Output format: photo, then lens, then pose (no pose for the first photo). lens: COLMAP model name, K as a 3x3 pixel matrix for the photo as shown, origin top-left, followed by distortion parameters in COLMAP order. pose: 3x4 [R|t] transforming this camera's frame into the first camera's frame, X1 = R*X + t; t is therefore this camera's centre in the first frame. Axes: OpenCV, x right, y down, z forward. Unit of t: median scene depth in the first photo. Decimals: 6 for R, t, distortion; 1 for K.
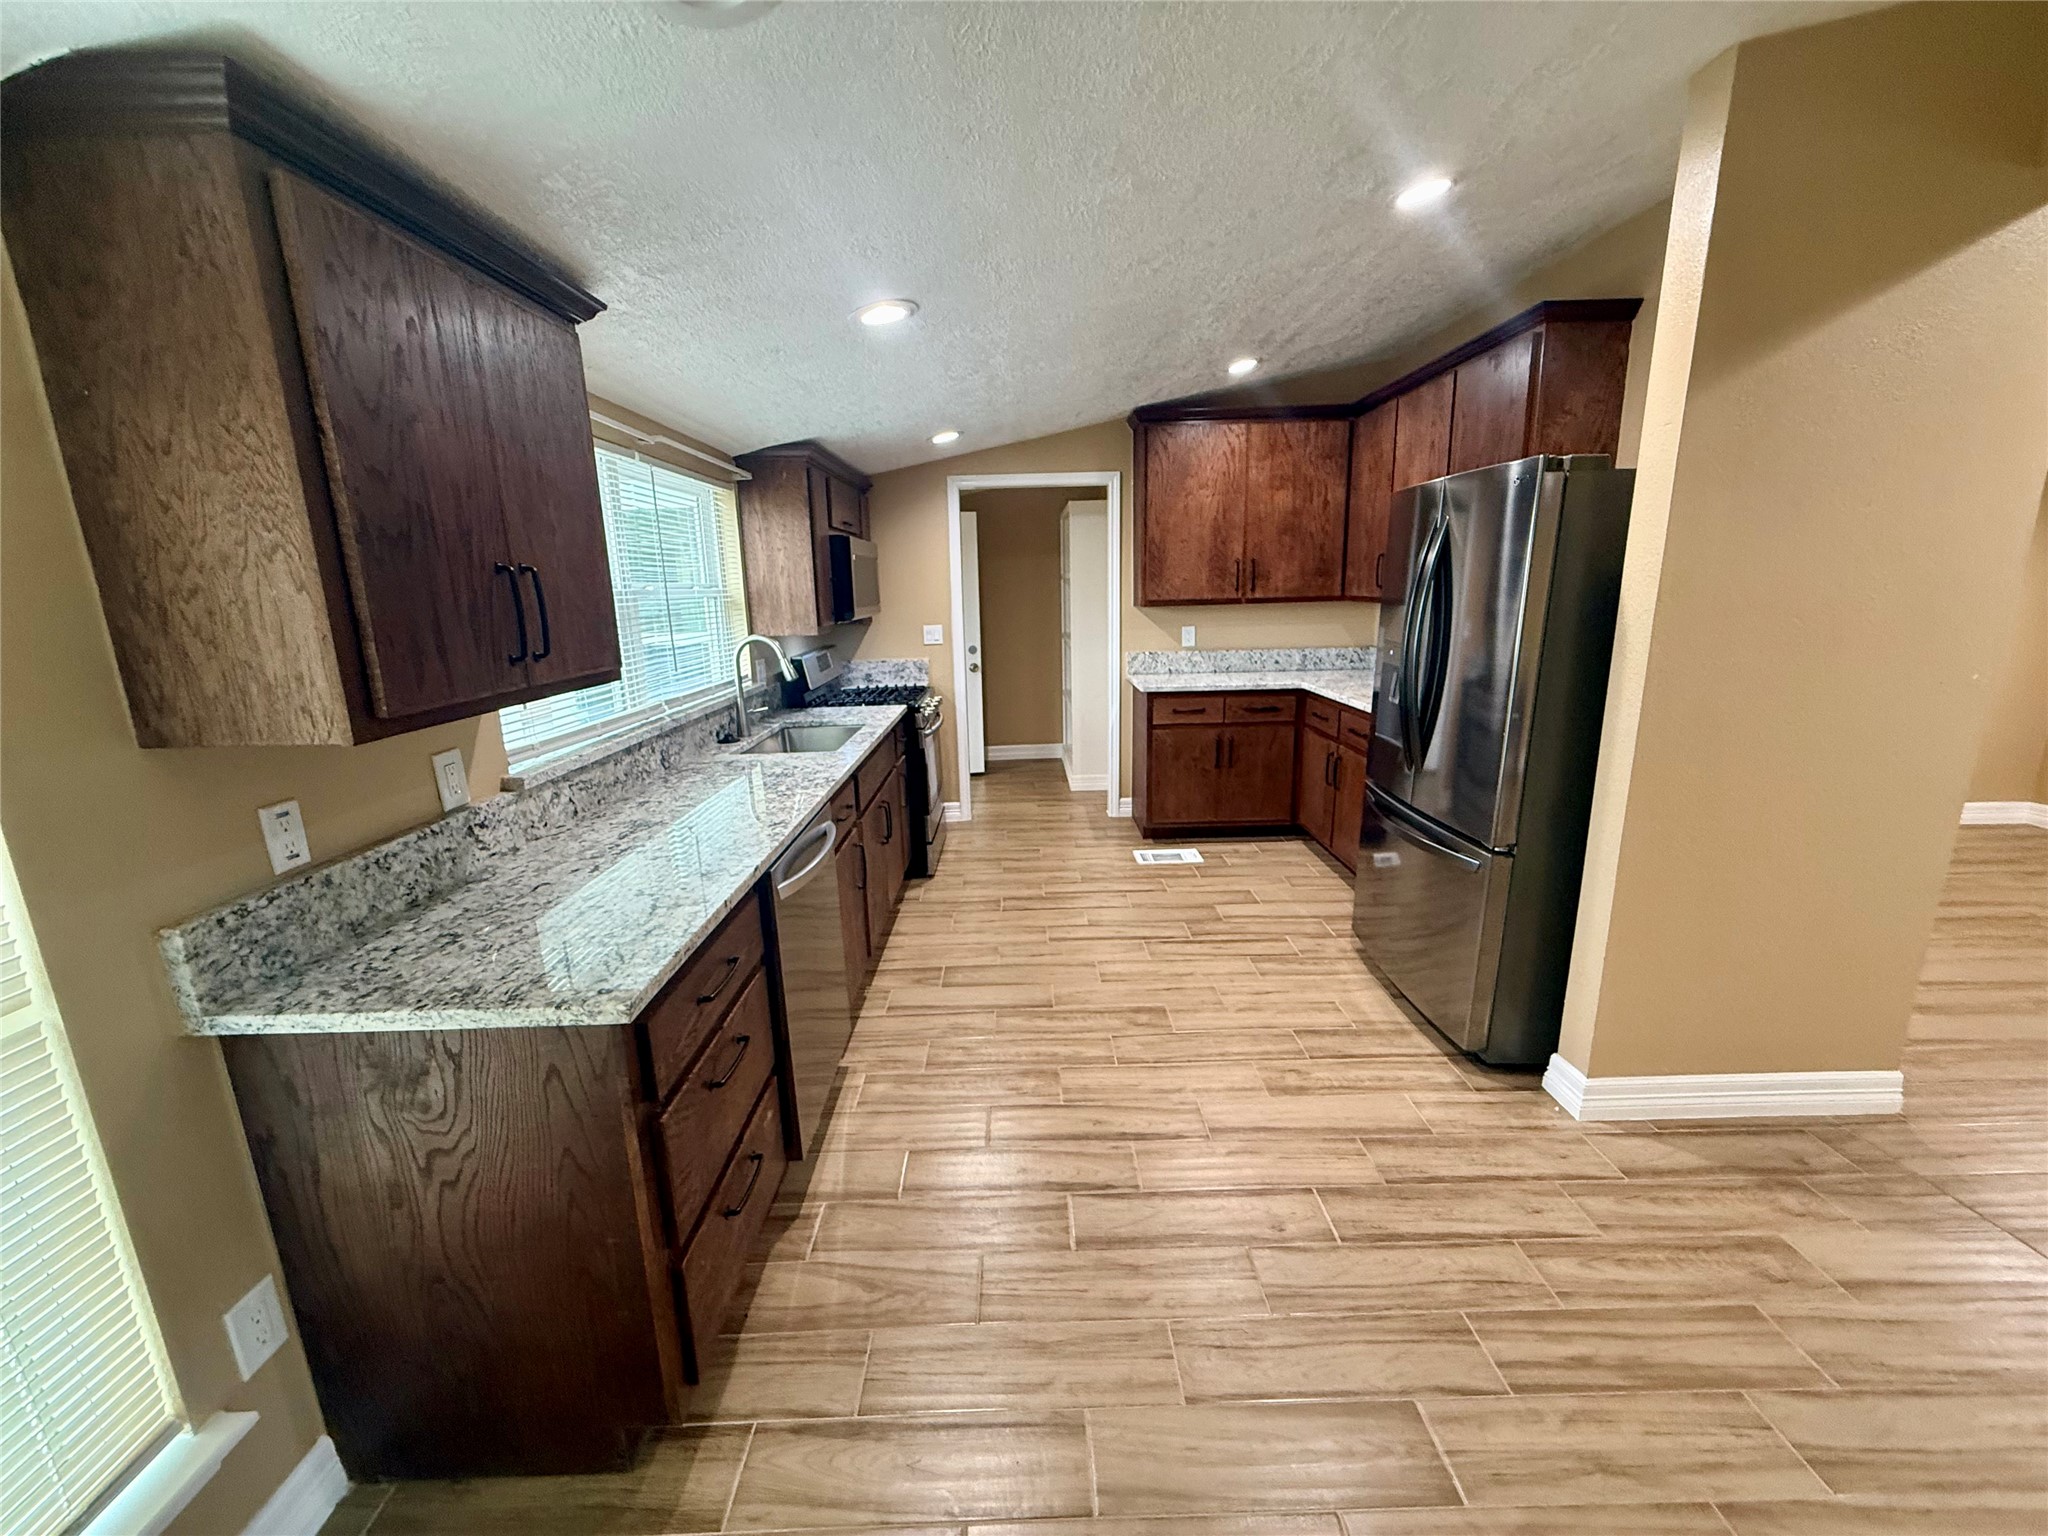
lens RADIAL K [[819.1, 0, 1022.1], [0, 819.1, 769.2], [0, 0, 1]] dist [0.001111, -0.000041]
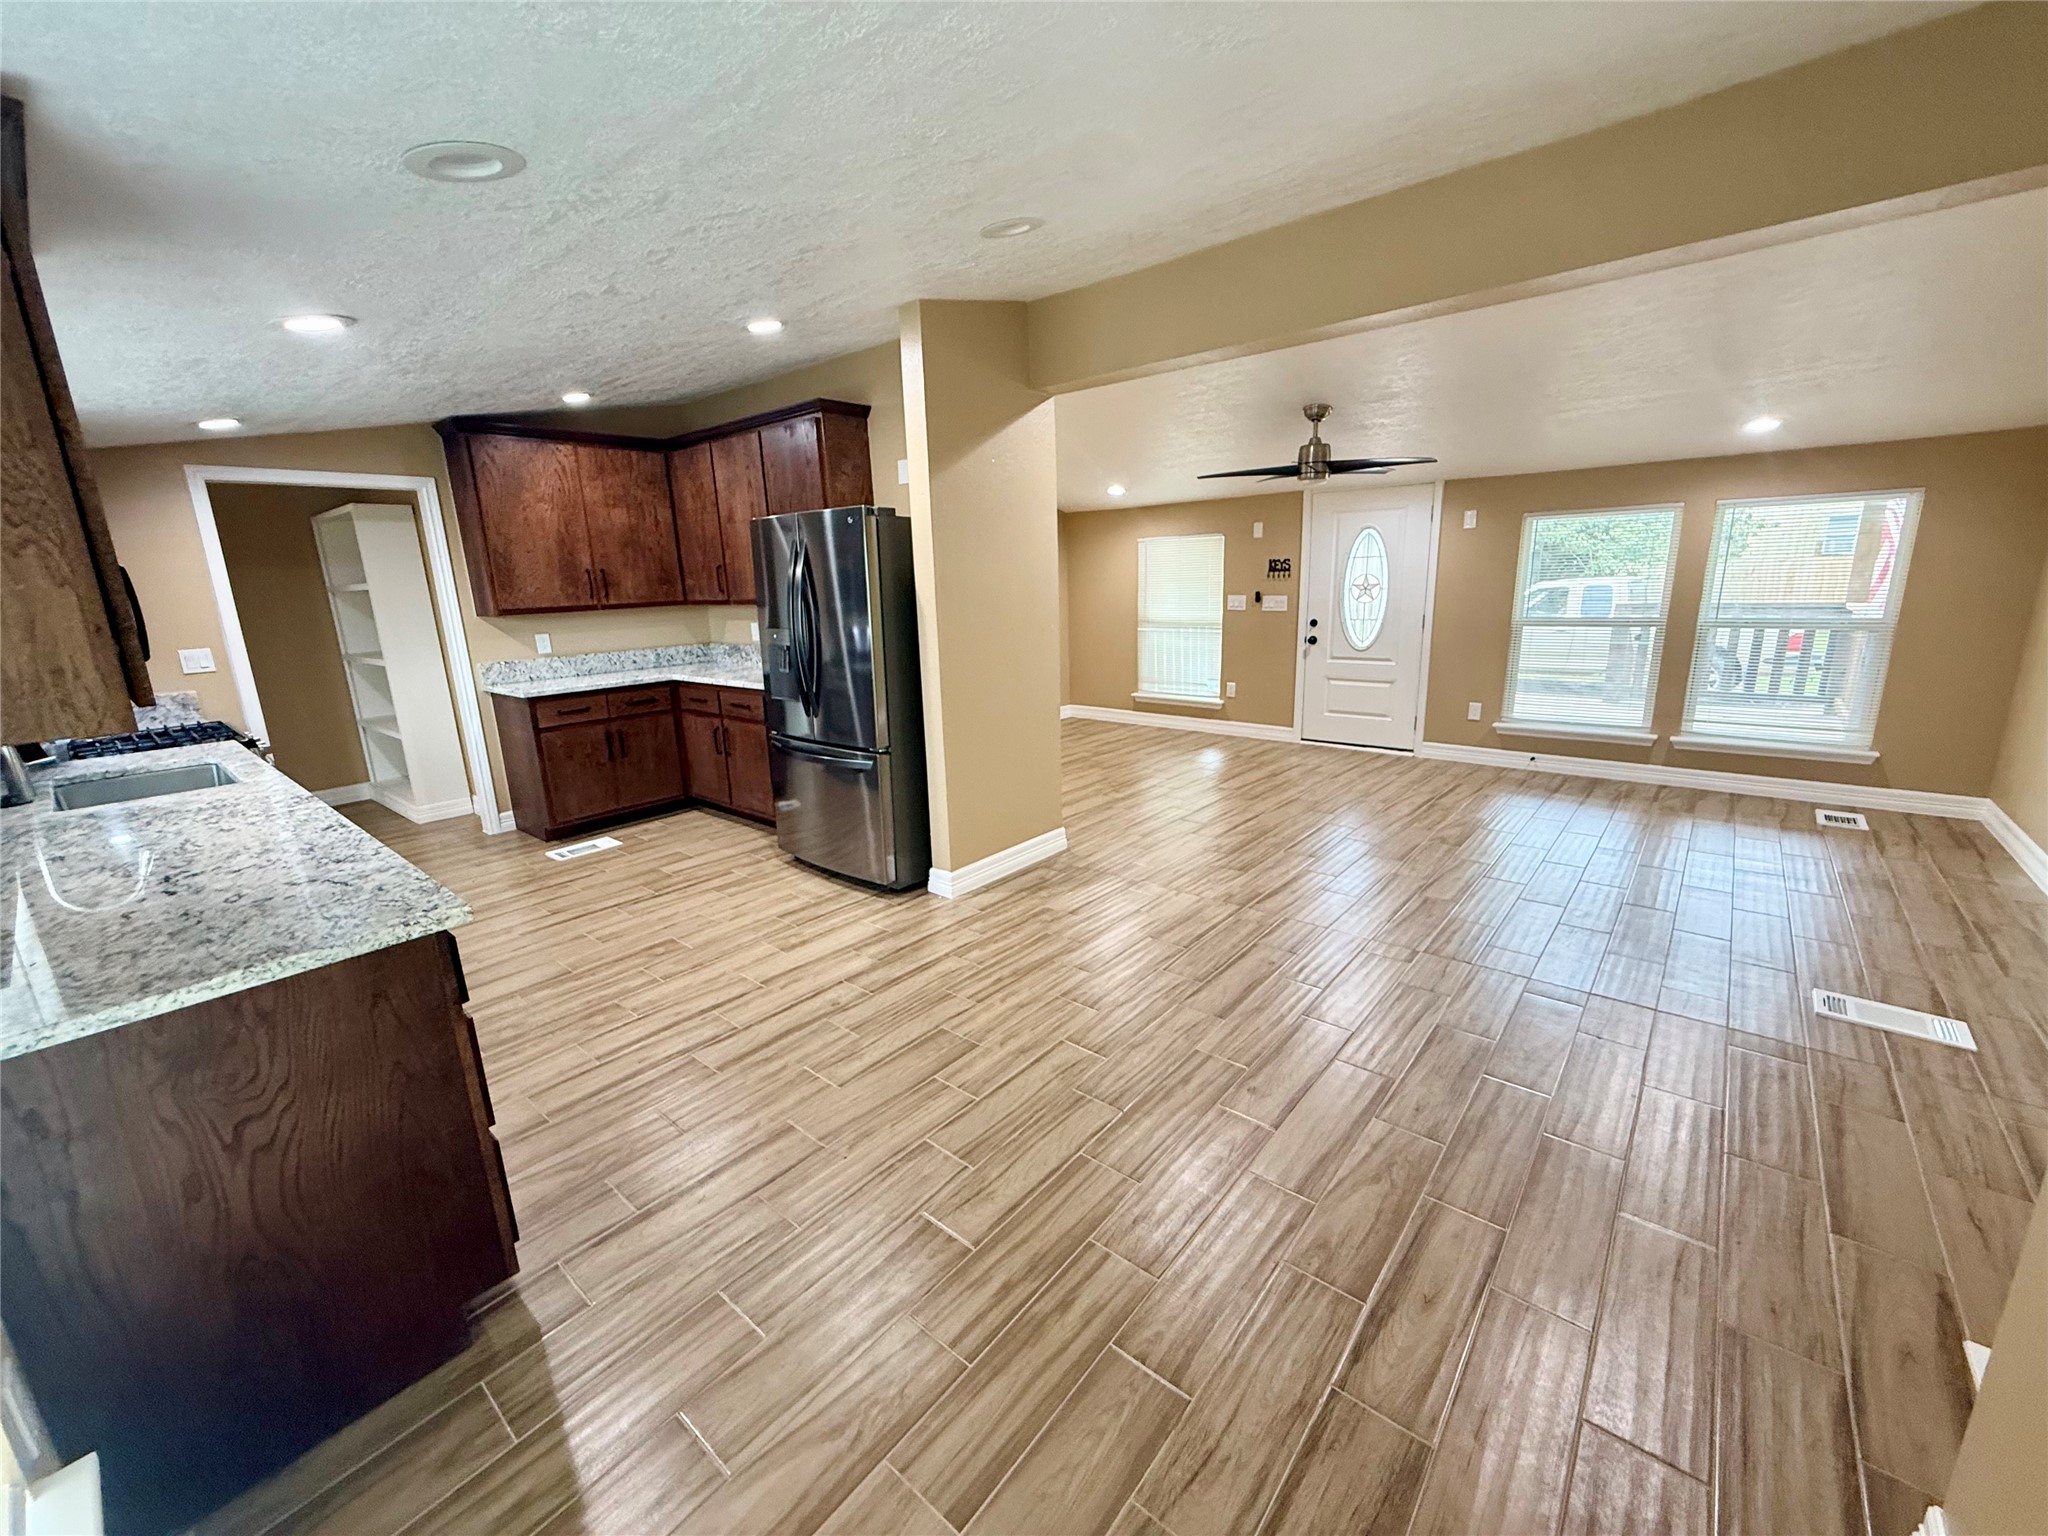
lens RADIAL K [[819.1, 0, 1022.1], [0, 819.1, 769.2], [0, 0, 1]] dist [0.001111, -0.000041]
pose [[0.651402, -0.174534, 0.738386, -0.330343], [0.186260, 0.980188, 0.067372, 0.060634], [-0.735515, 0.093646, 0.671005, -0.205440]]
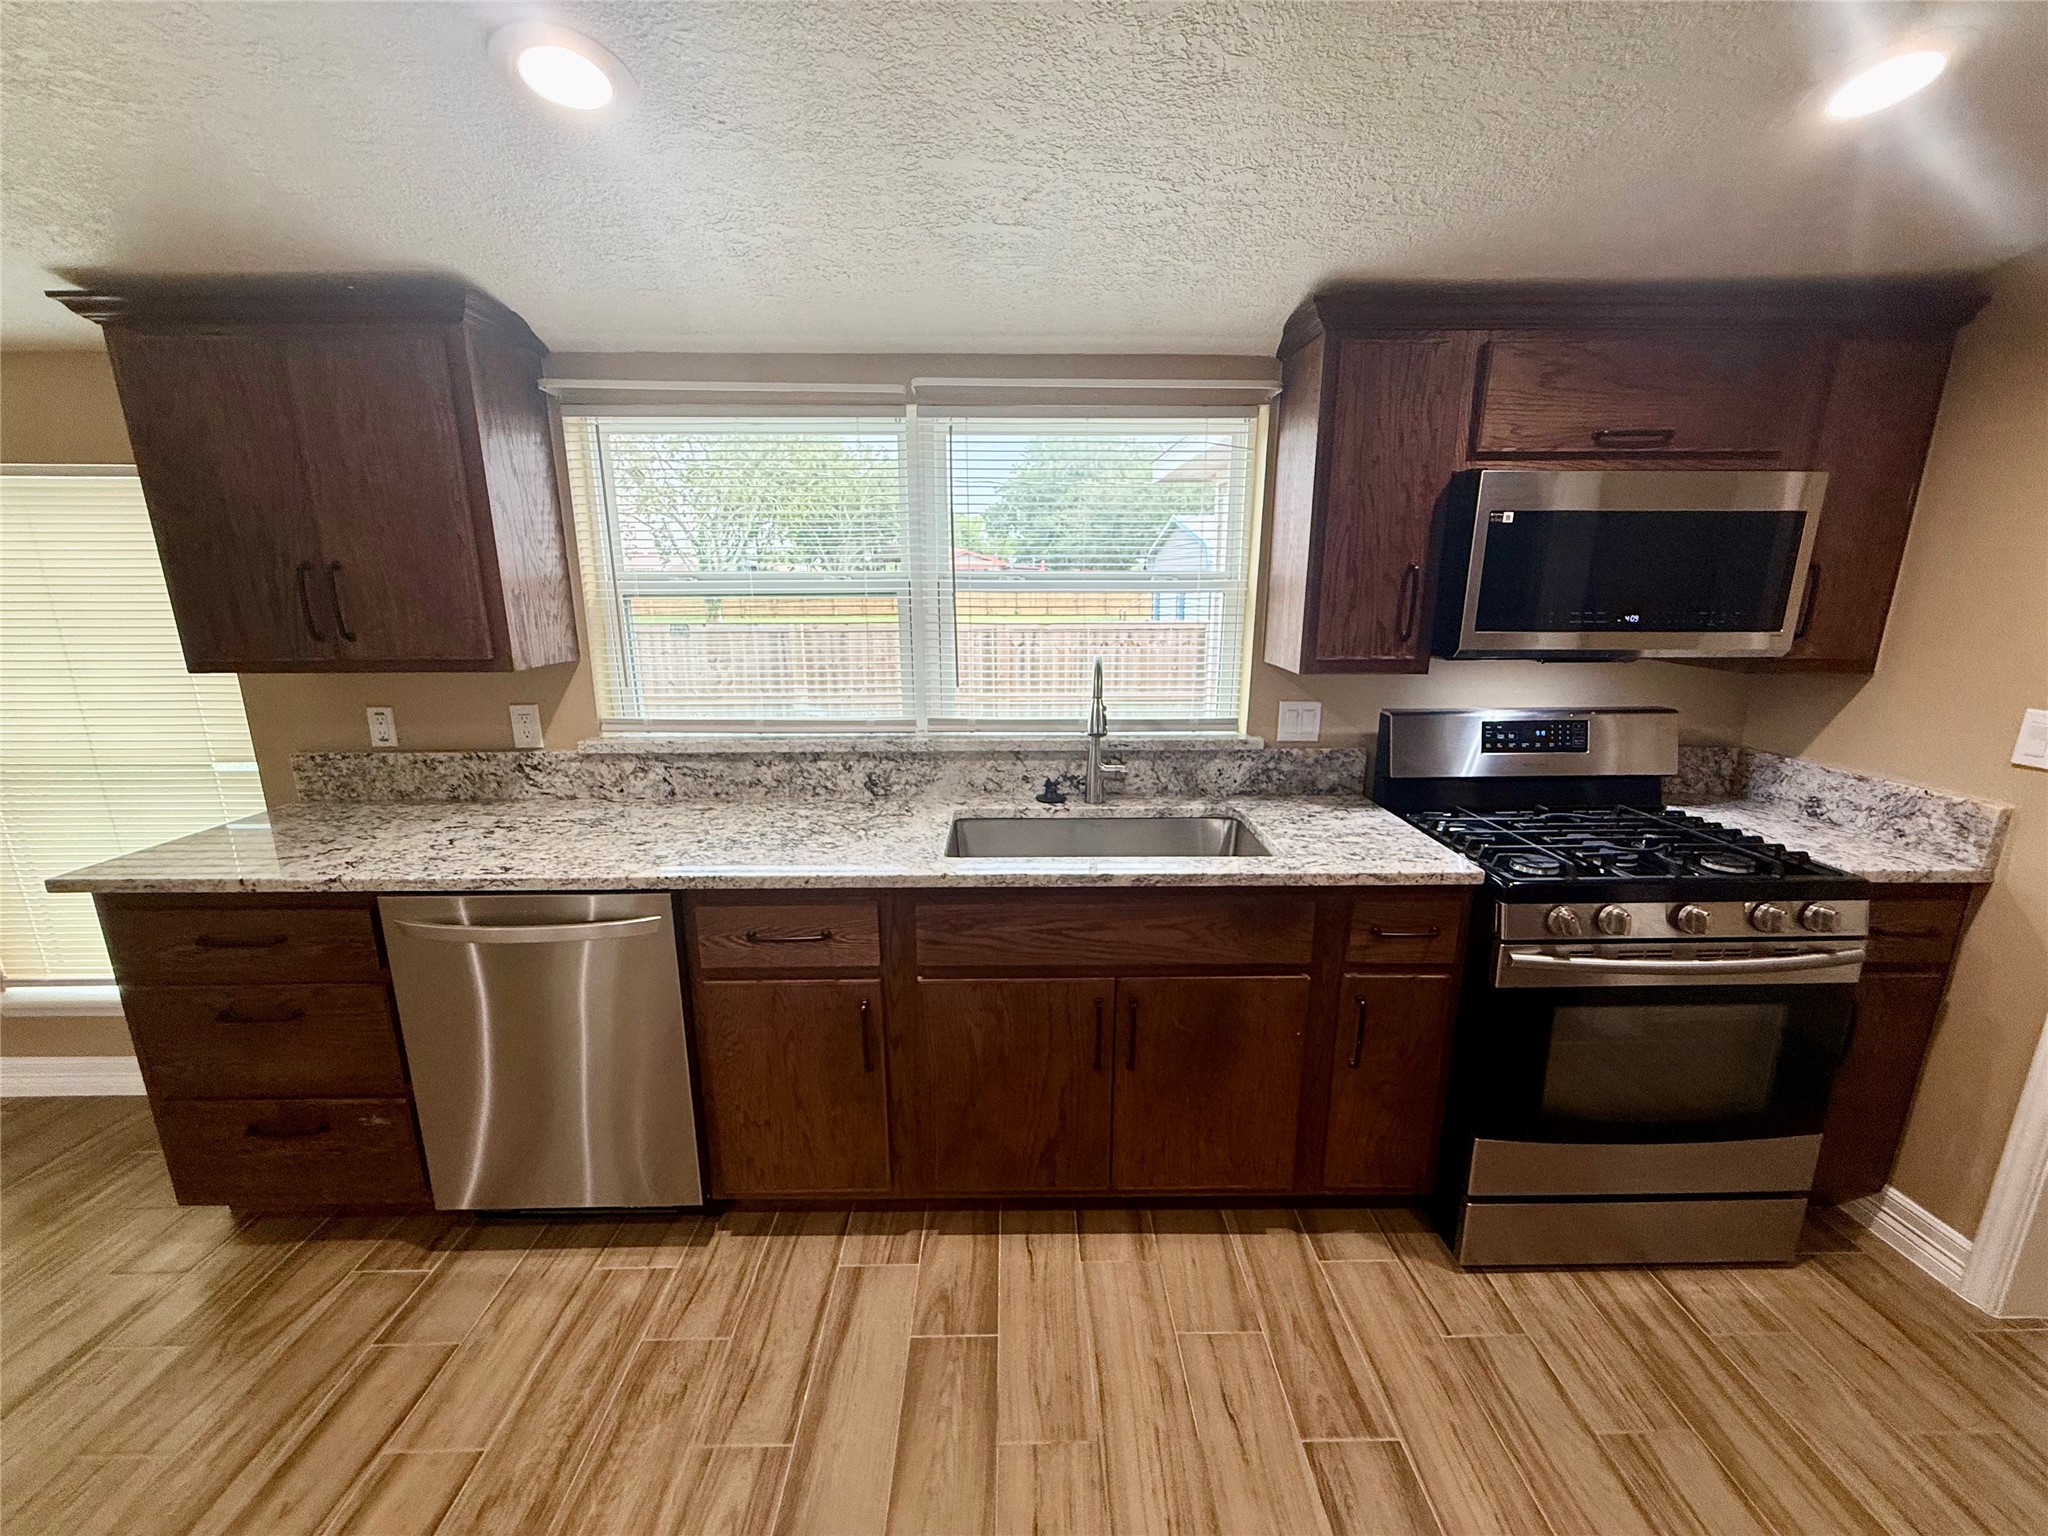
lens RADIAL K [[819.1, 0, 1022.1], [0, 819.1, 769.2], [0, 0, 1]] dist [0.001111, -0.000041]
pose [[0.006925, 0.255831, -0.966697, 0.340804], [-0.219540, 0.943523, 0.248126, -0.246300], [0.975579, 0.210510, 0.062699, 1.004468]]
